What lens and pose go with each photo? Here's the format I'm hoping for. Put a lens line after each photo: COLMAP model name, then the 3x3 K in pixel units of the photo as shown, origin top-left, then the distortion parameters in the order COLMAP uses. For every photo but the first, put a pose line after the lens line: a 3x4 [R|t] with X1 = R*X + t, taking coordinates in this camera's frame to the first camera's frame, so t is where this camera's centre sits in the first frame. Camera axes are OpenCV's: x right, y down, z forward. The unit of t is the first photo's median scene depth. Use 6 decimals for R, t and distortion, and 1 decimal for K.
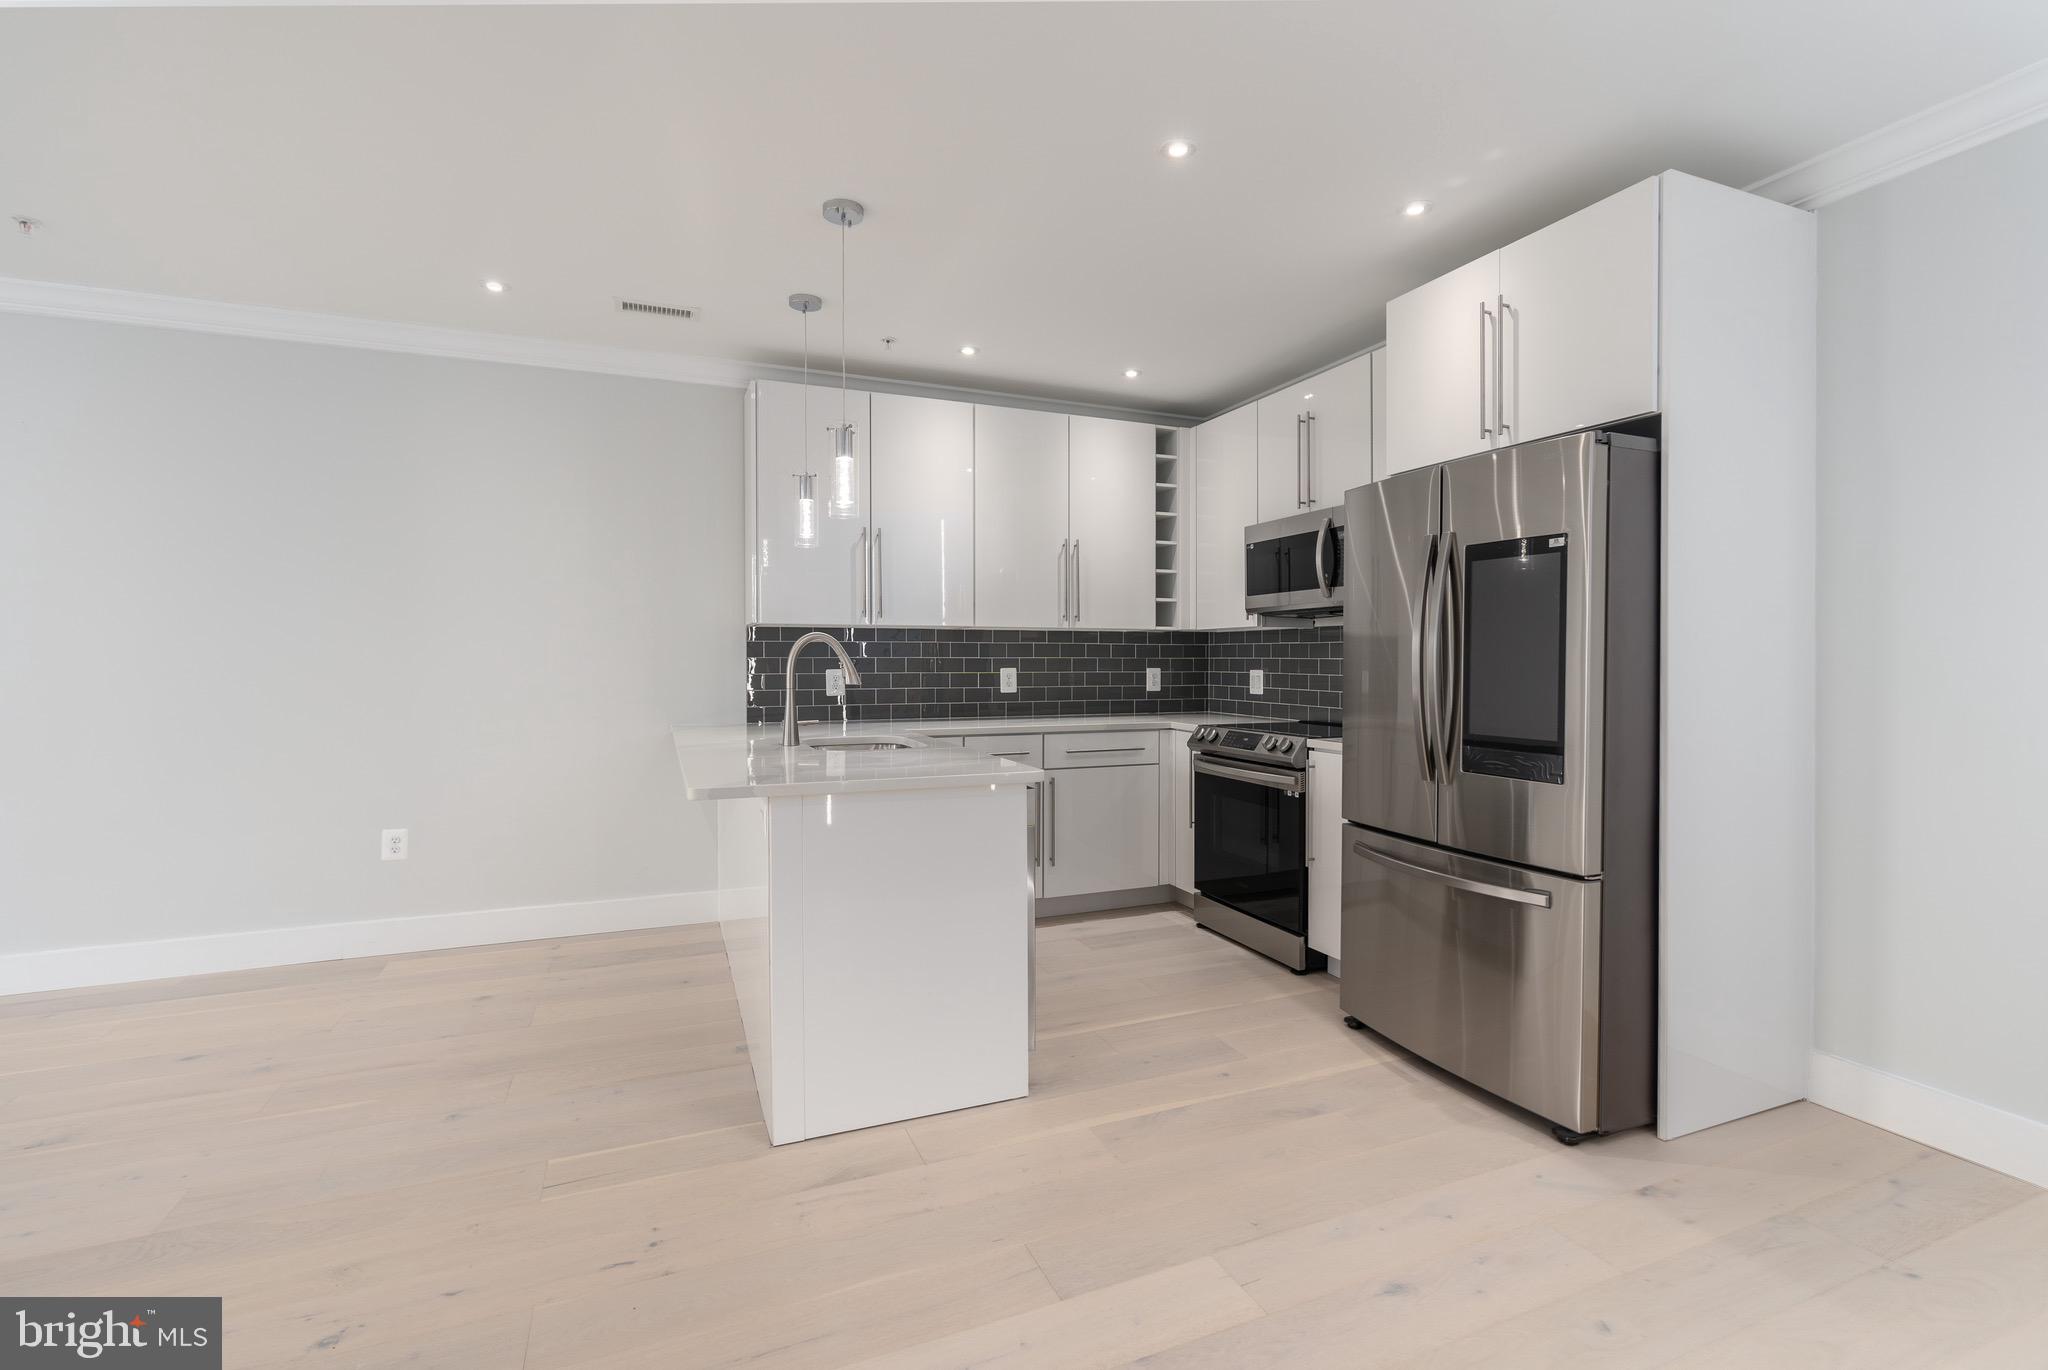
lens RADIAL K [[946.2, 0, 1071.1], [0, 946.2, 681.7], [0, 0, 1]] dist [-0.010899, 0.003874]
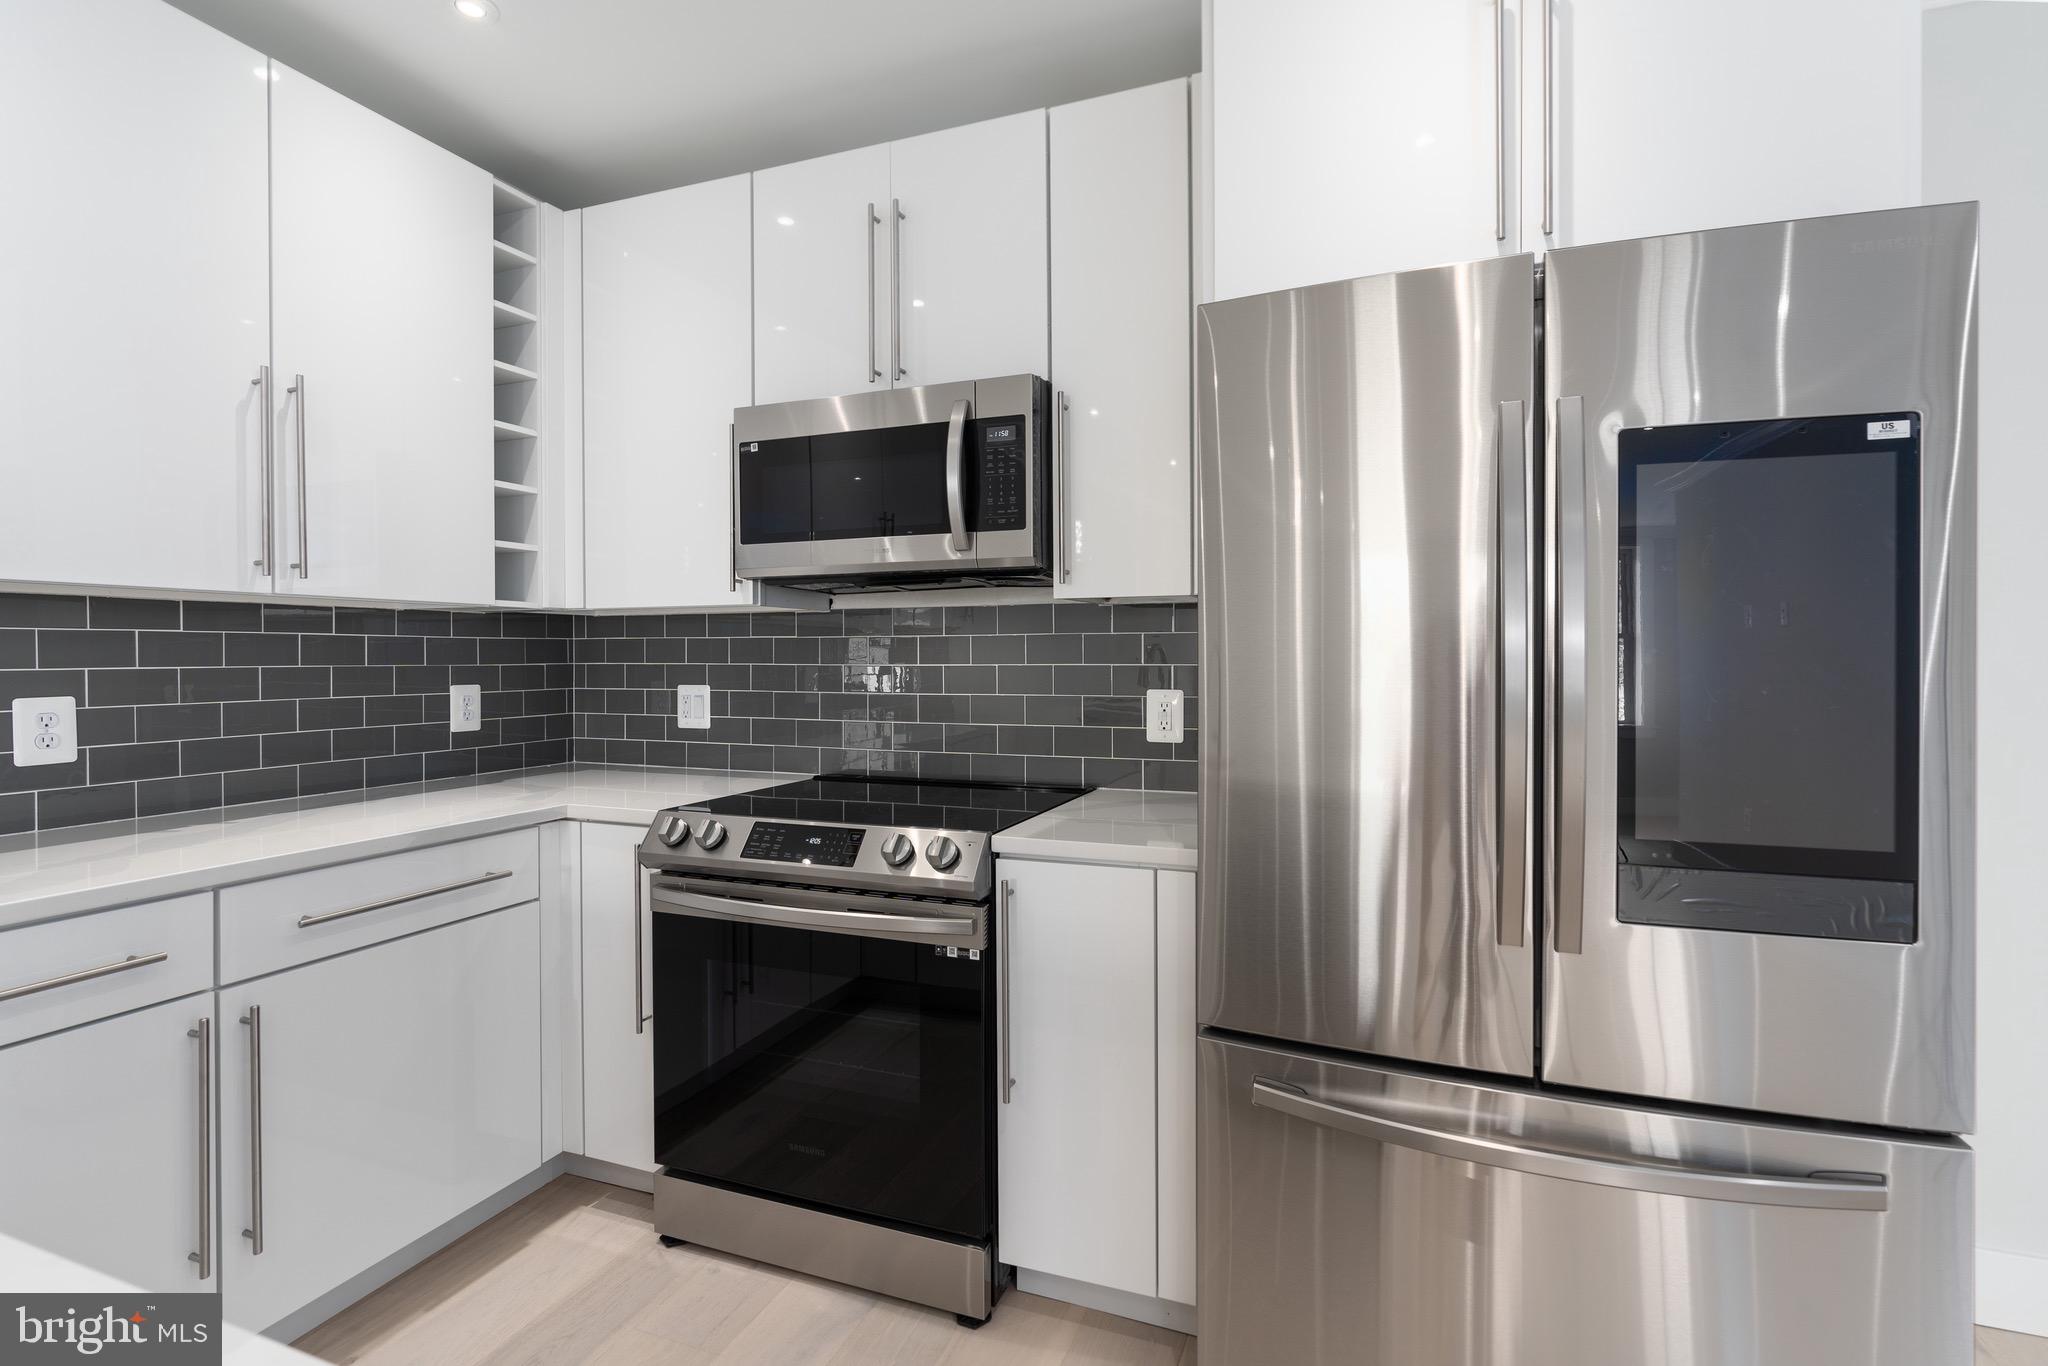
lens RADIAL K [[946.2, 0, 1040.9], [0, 946.2, 663.9], [0, 0, 1]] dist [-0.010899, 0.003874]
pose [[0.699992, -0.007925, 0.714107, -0.064094], [0.018886, 0.999794, -0.007417, -0.019485], [-0.713901, 0.018679, 0.699997, 0.535777]]
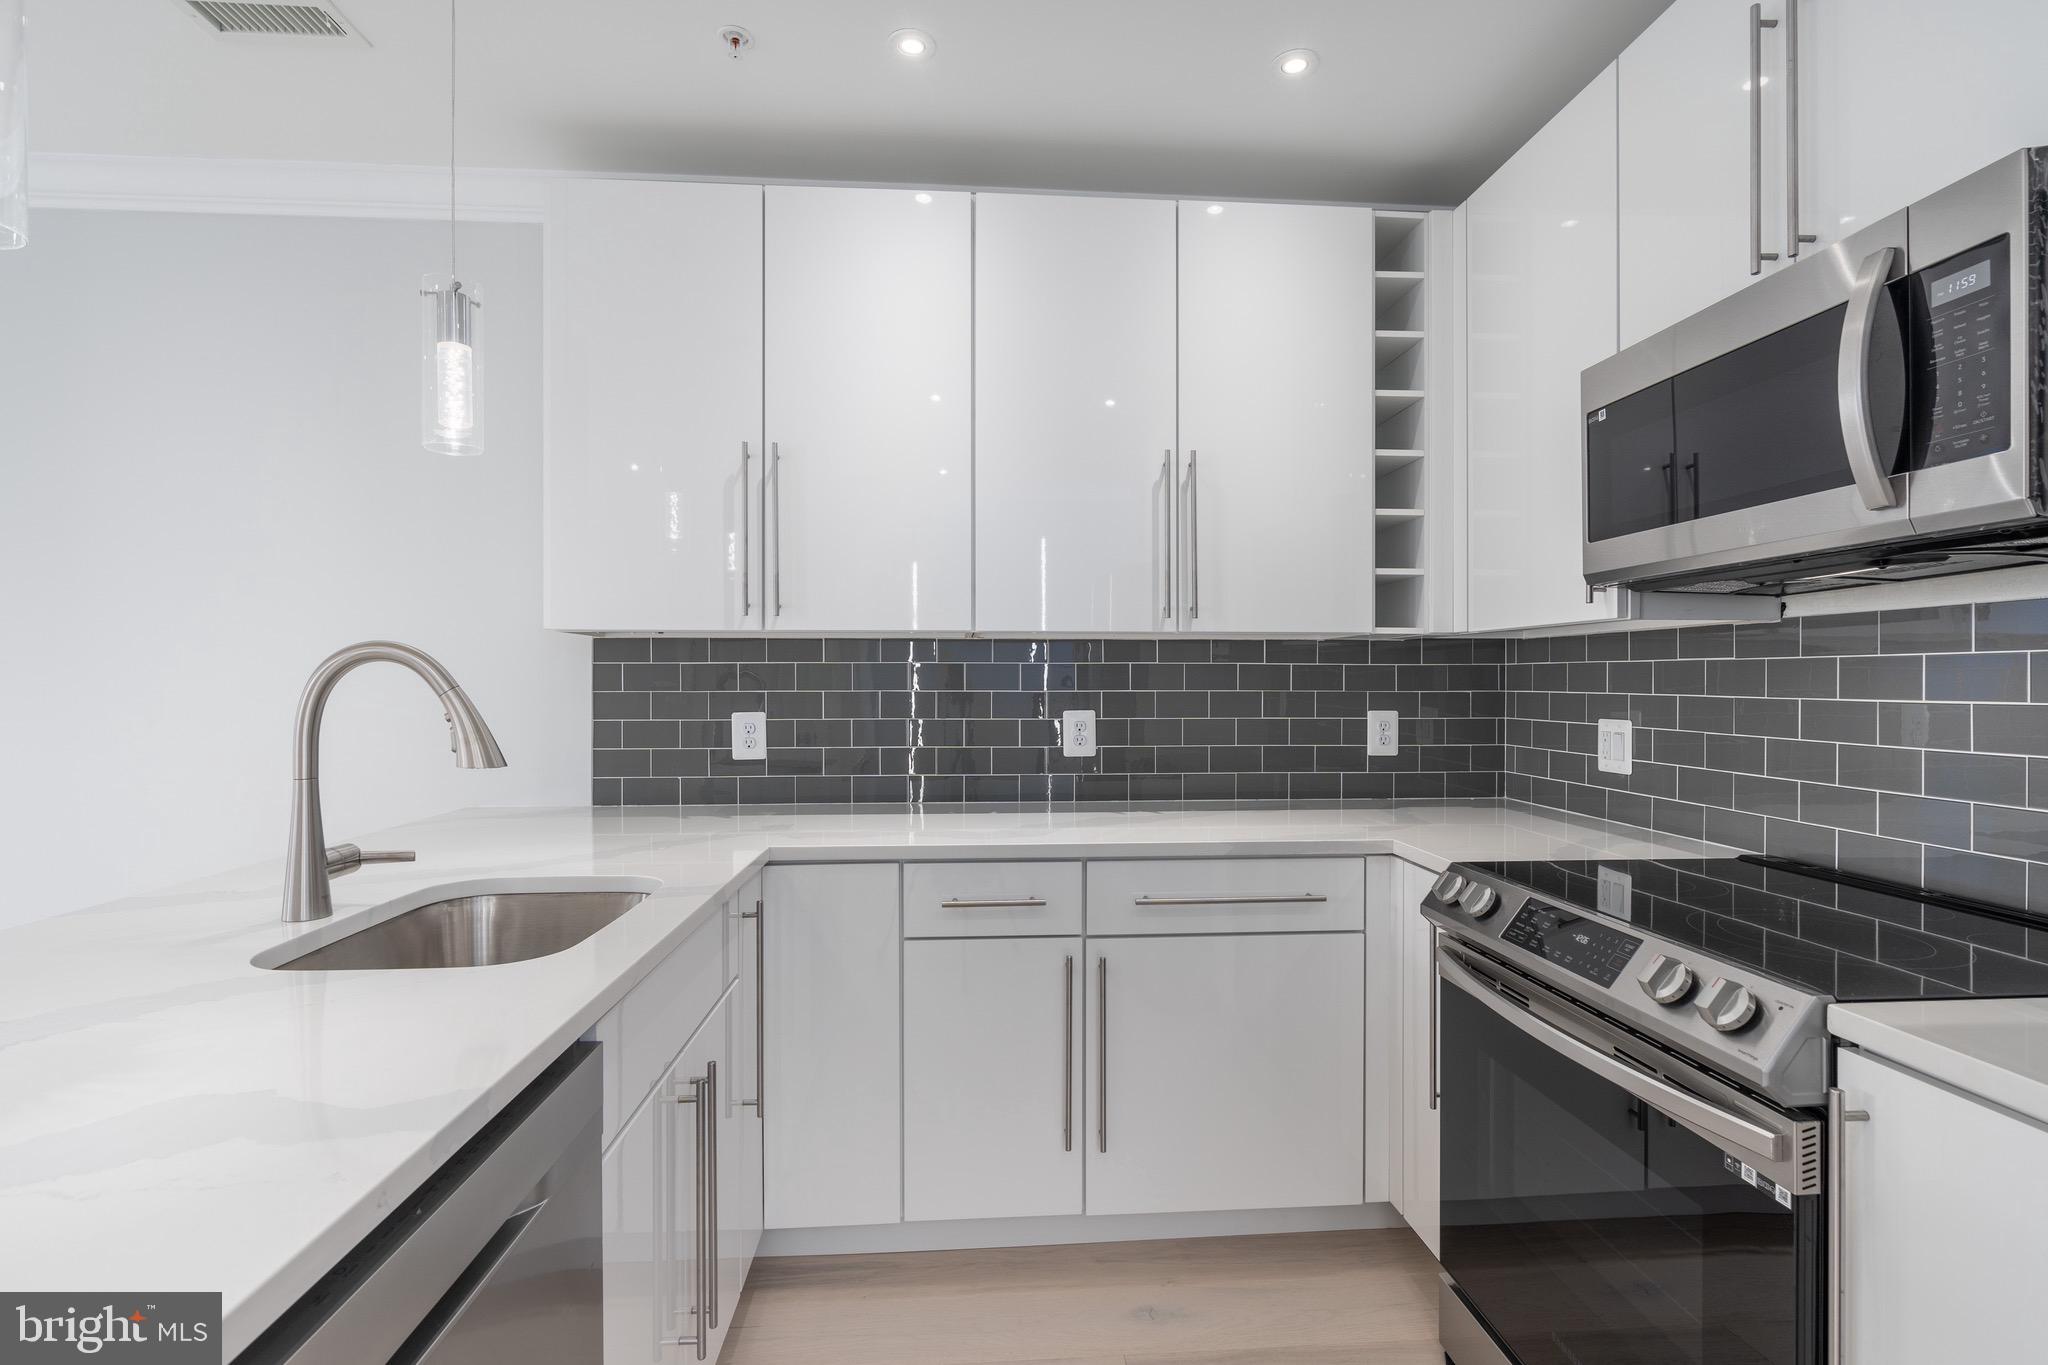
lens RADIAL K [[946.2, 0, 1033.5], [0, 946.2, 683.2], [0, 0, 1]] dist [-0.010899, 0.003874]
pose [[0.937911, 0.001545, -0.346872, 0.105718], [-0.008106, 0.999815, -0.017465, -0.022782], [0.346781, 0.019193, 0.937750, 0.553872]]
